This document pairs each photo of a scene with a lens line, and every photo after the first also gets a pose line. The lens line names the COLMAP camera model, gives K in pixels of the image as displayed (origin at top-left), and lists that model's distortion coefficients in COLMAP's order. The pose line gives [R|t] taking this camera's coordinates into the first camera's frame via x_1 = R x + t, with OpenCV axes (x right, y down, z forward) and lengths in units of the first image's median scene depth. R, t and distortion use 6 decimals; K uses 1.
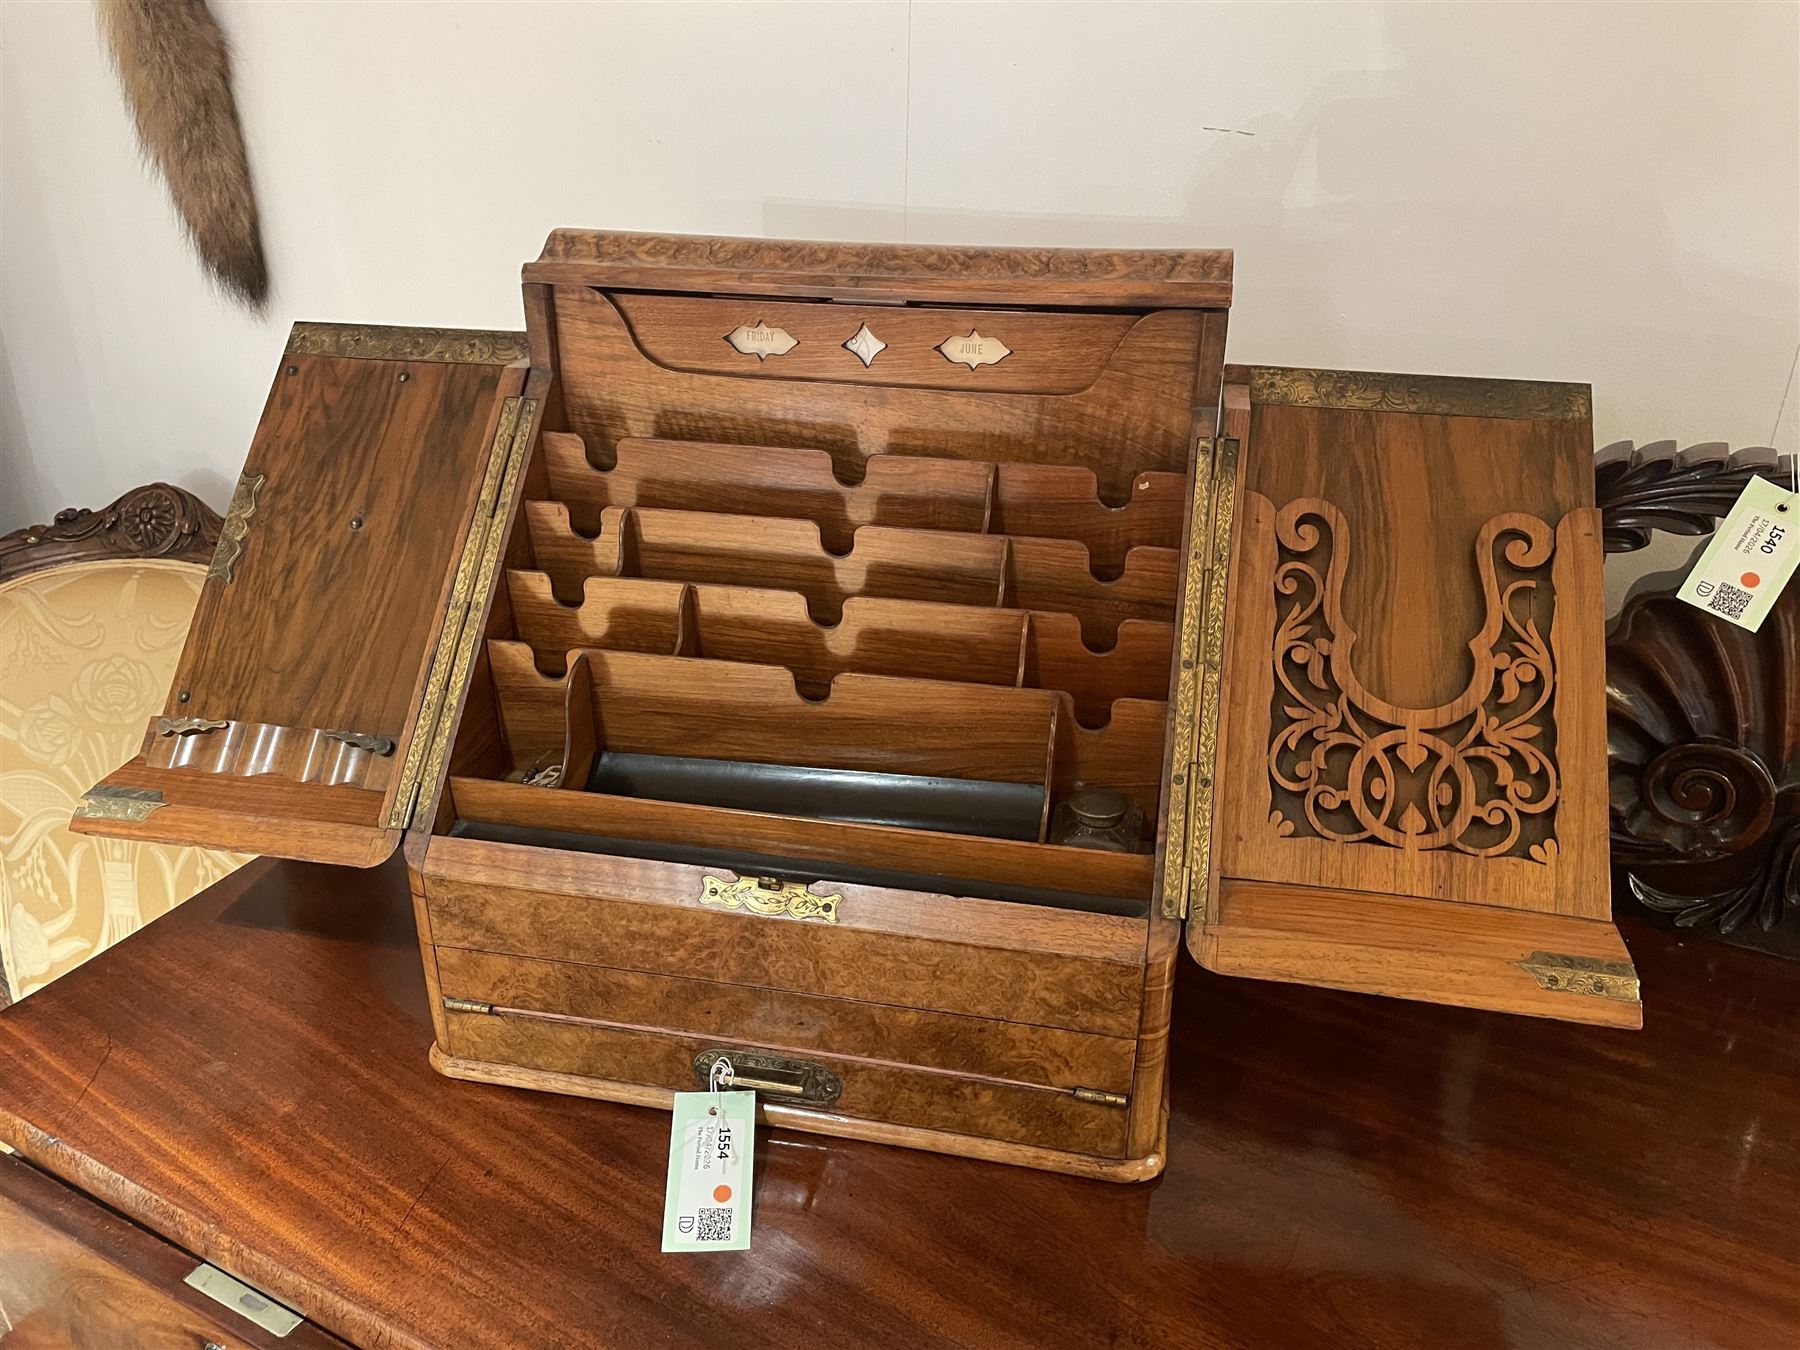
lens RADIAL K [[1363.2, 0, 903.5], [0, 1363.2, 673.1], [0, 0, 1]] dist [0.075980, -0.095934]
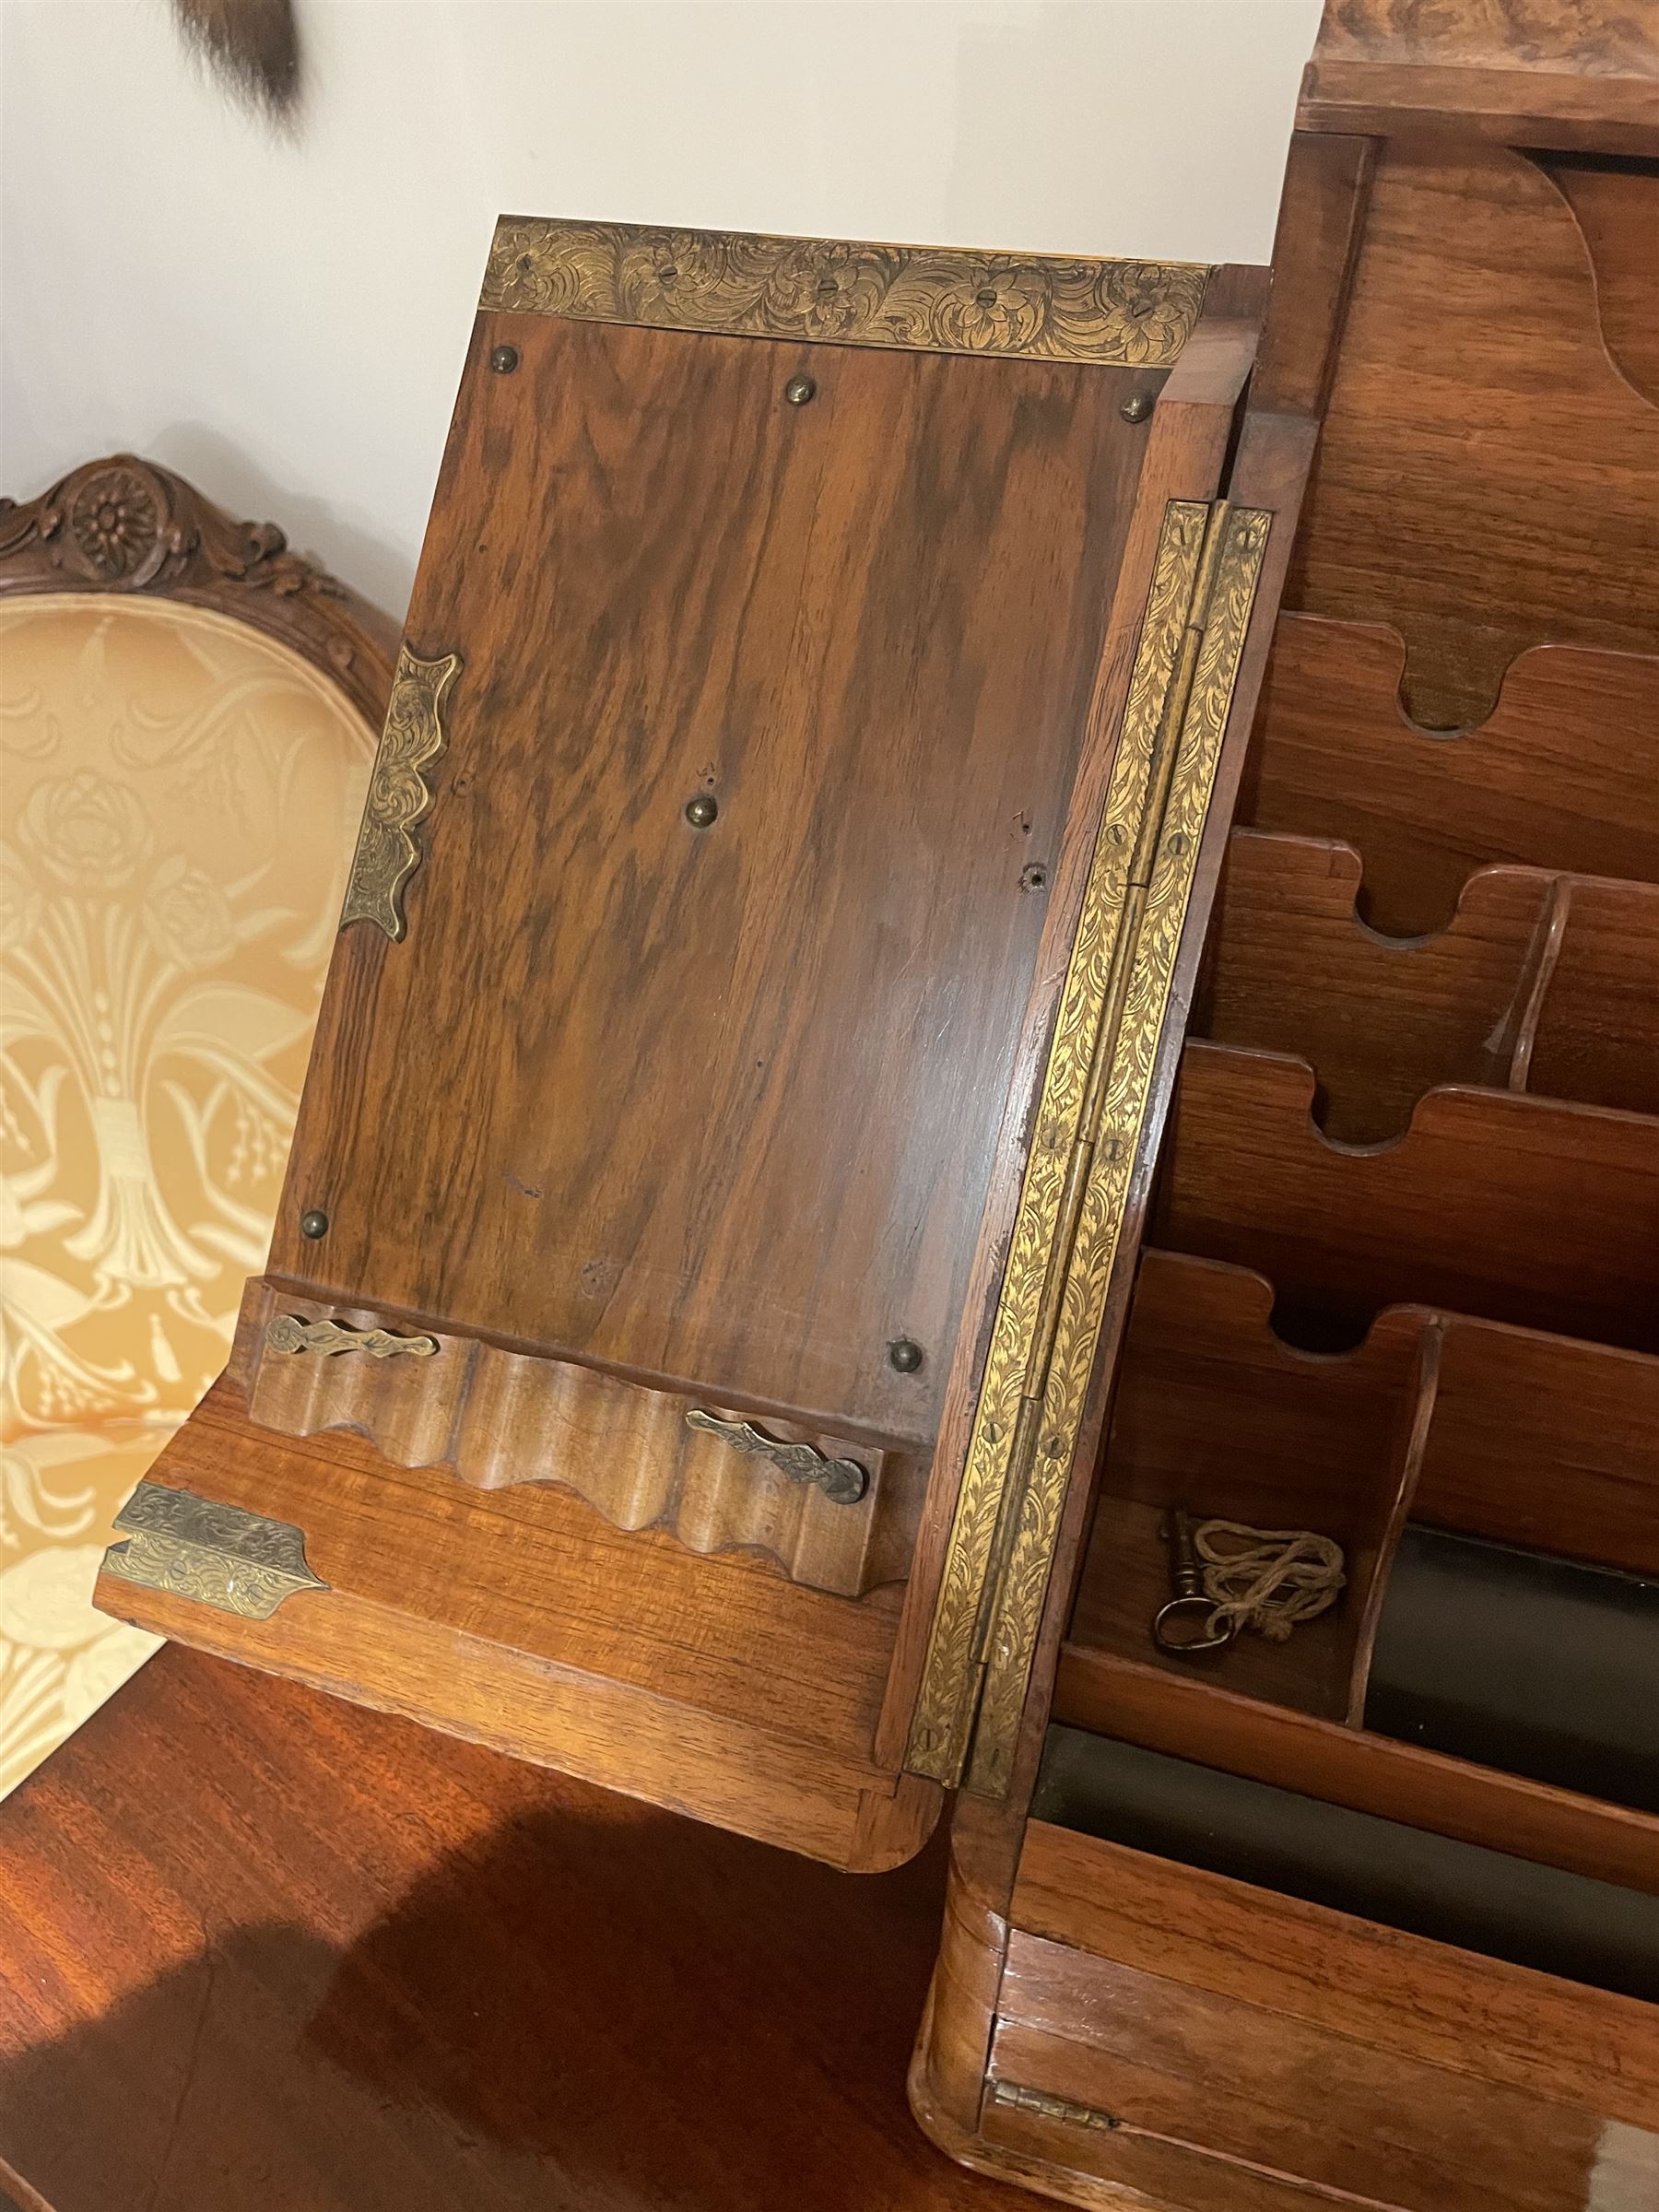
lens RADIAL K [[1688.0, 0, 813.9], [0, 1688.0, 1084.6], [0, 0, 1]] dist [0.075353, -0.107887]
pose [[0.993749, 0.059518, -0.094444, -0.354680], [-0.030827, 0.959428, 0.280264, -0.190793], [0.107293, -0.275601, 0.955266, 0.585803]]
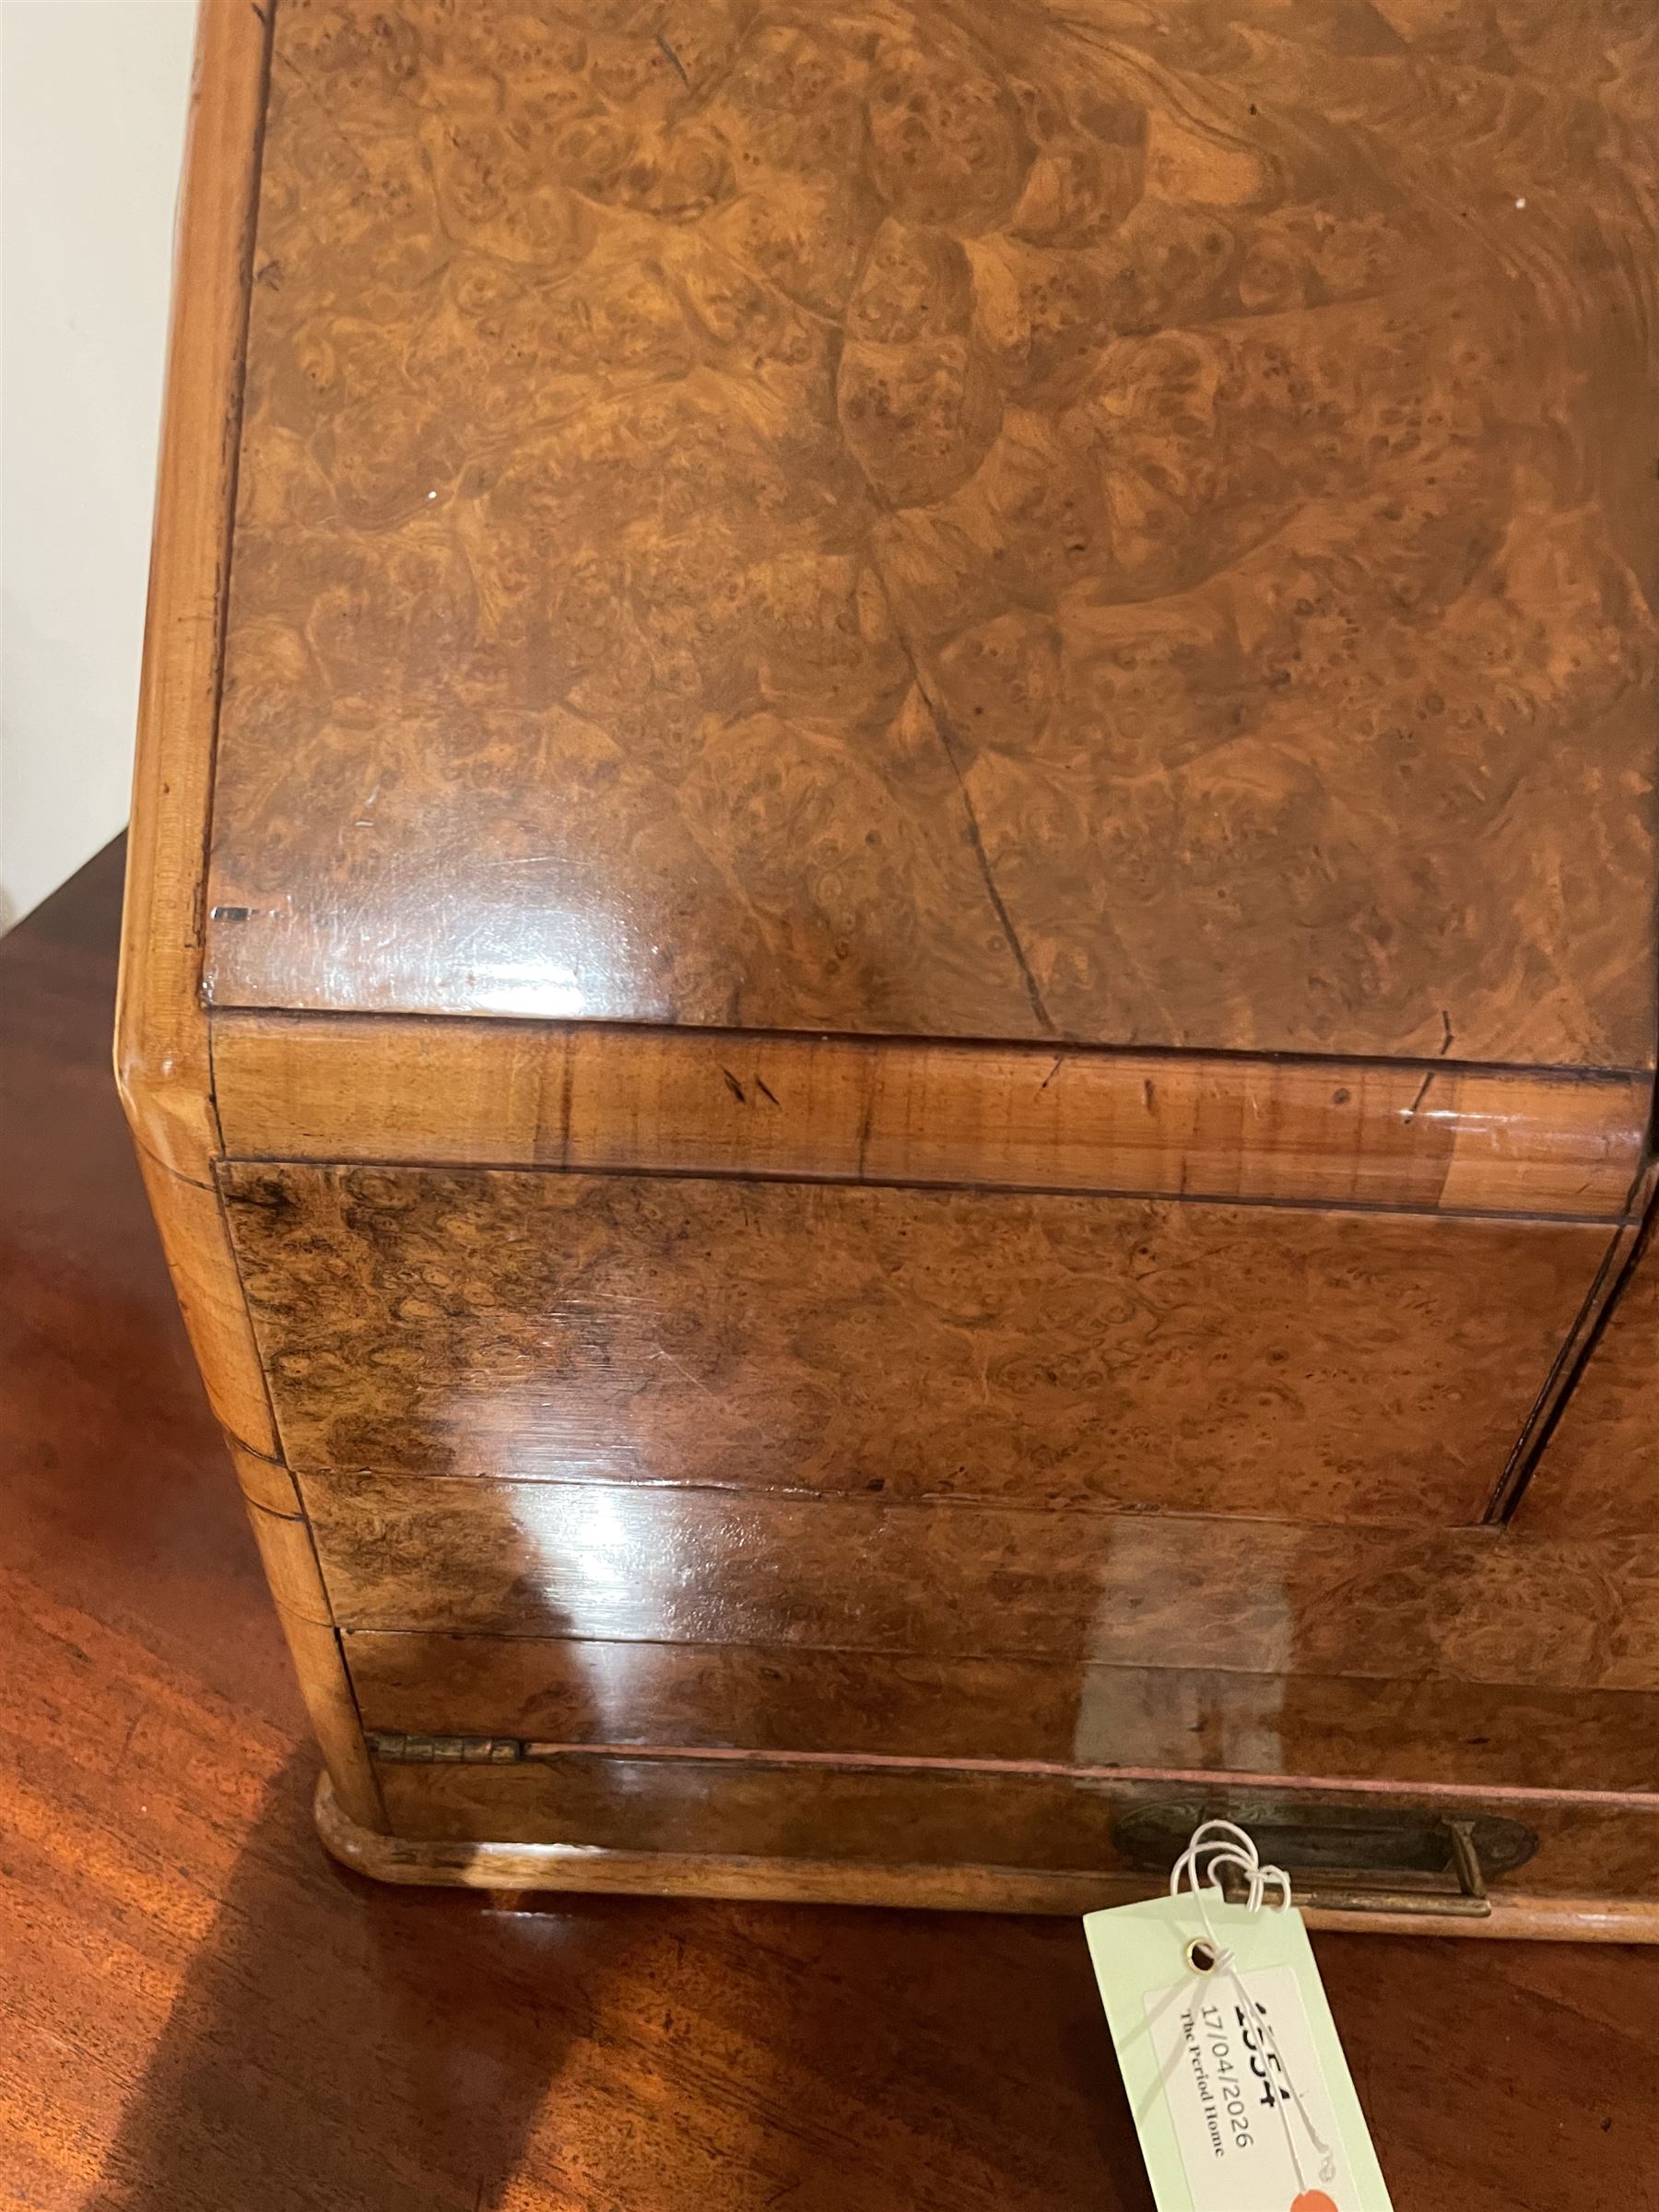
lens RADIAL K [[1706.9, 0, 821.3], [0, 1706.9, 1123.7], [0, 0, 1]] dist [0.057816, -0.086119]
pose [[0.986010, -0.089542, 0.140594, -0.269671], [0.046614, 0.957932, 0.283186, -0.022797], [-0.160036, -0.272671, 0.948704, 0.620052]]
